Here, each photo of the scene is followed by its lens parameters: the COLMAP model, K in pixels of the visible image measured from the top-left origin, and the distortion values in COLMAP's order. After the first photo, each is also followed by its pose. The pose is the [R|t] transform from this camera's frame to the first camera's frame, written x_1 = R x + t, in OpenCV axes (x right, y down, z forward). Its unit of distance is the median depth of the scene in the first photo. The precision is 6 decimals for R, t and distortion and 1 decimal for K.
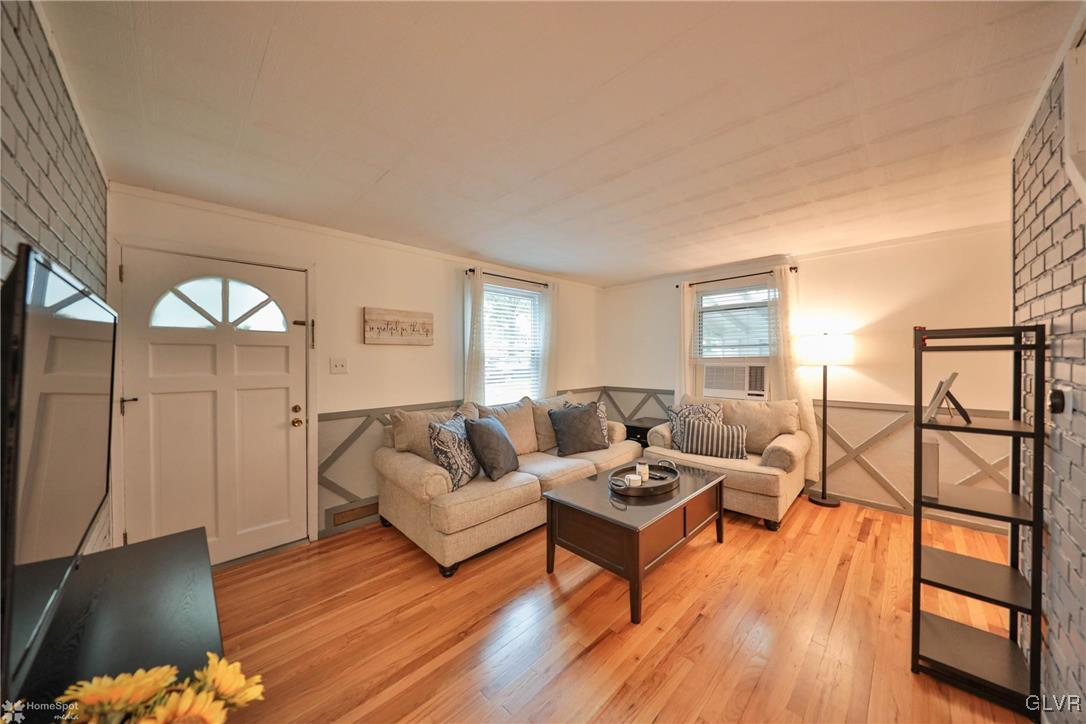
lens RADIAL K [[364.4, 0, 542.1], [0, 364.4, 360.4], [0, 0, 1]] dist [-0.008686, -0.001213]
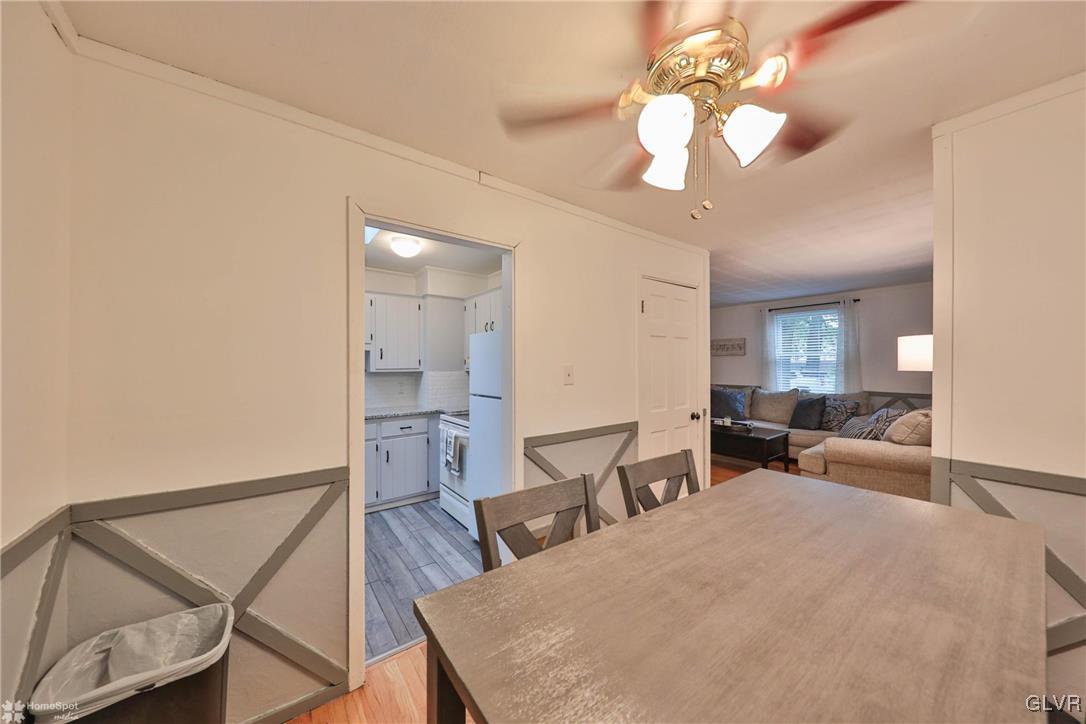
lens RADIAL K [[364.4, 0, 541.4], [0, 364.4, 363.7], [0, 0, 1]] dist [-0.008686, -0.001213]
pose [[-0.136442, 0.005422, -0.990633, 2.164543], [-0.002983, 0.999978, 0.005884, -0.005446], [0.990644, 0.003758, -0.136423, 0.273251]]
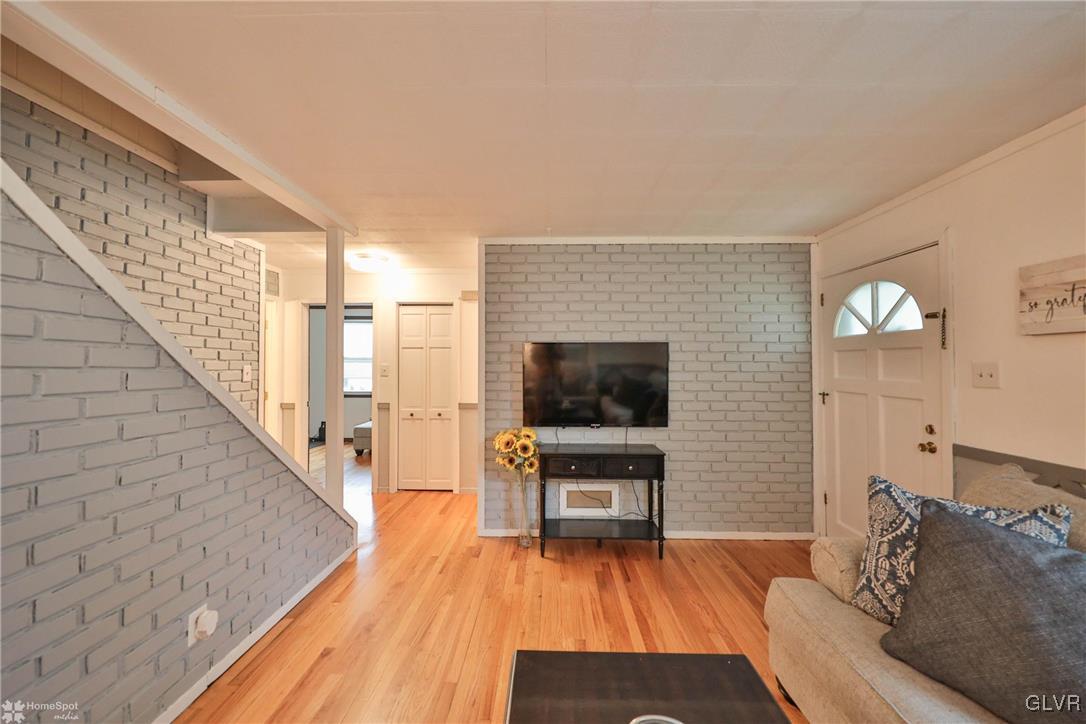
lens RADIAL K [[391.3, 0, 536.8], [0, 391.3, 360.0], [0, 0, 1]] dist [-0.003004, -0.002445]
pose [[-0.725697, -0.004687, -0.687999, 0.470409], [-0.004709, 0.999987, -0.001845, -0.006164], [0.687999, 0.001900, -0.725710, 1.024266]]
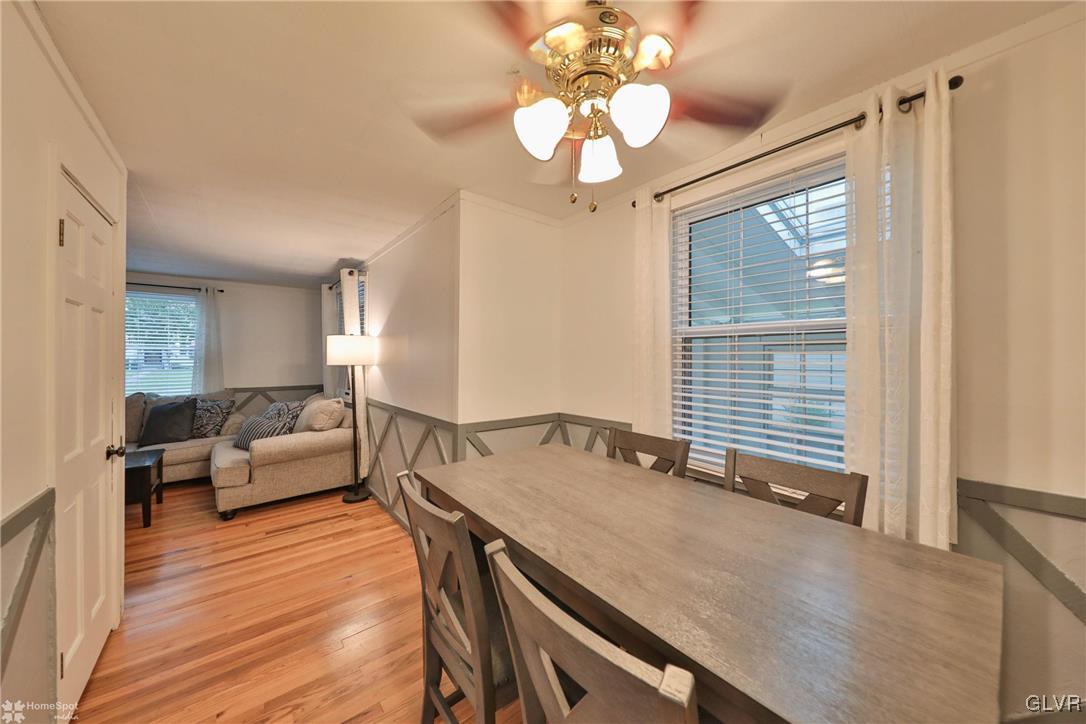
lens RADIAL K [[364.4, 0, 544.6], [0, 364.4, 356.2], [0, 0, 1]] dist [-0.008686, -0.001213]
pose [[0.997867, 0.007071, -0.064891, 1.754001], [-0.008053, 0.999857, -0.014891, -0.001080], [0.064777, 0.015382, 0.997781, 0.001555]]
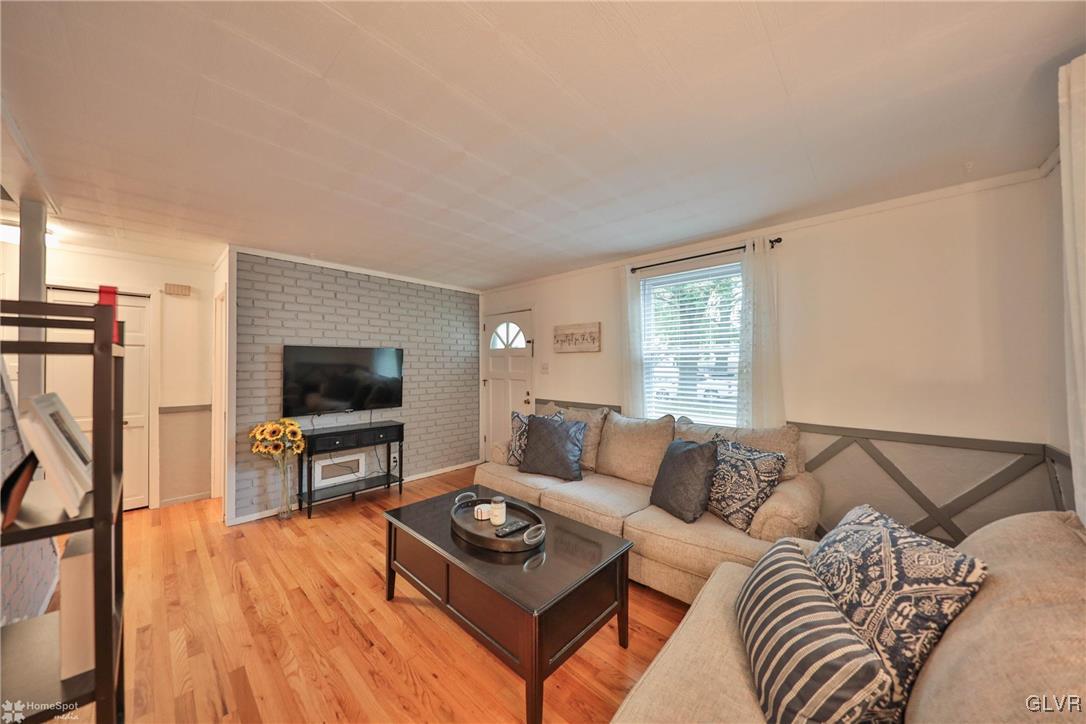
lens RADIAL K [[364.4, 0, 547.7], [0, 364.4, 363.4], [0, 0, 1]] dist [-0.008686, -0.001213]
pose [[0.053751, 0.002299, -0.998552, 0.986473], [-0.009117, 0.999957, 0.001812, -0.008177], [0.998513, 0.009006, 0.053770, 0.999977]]
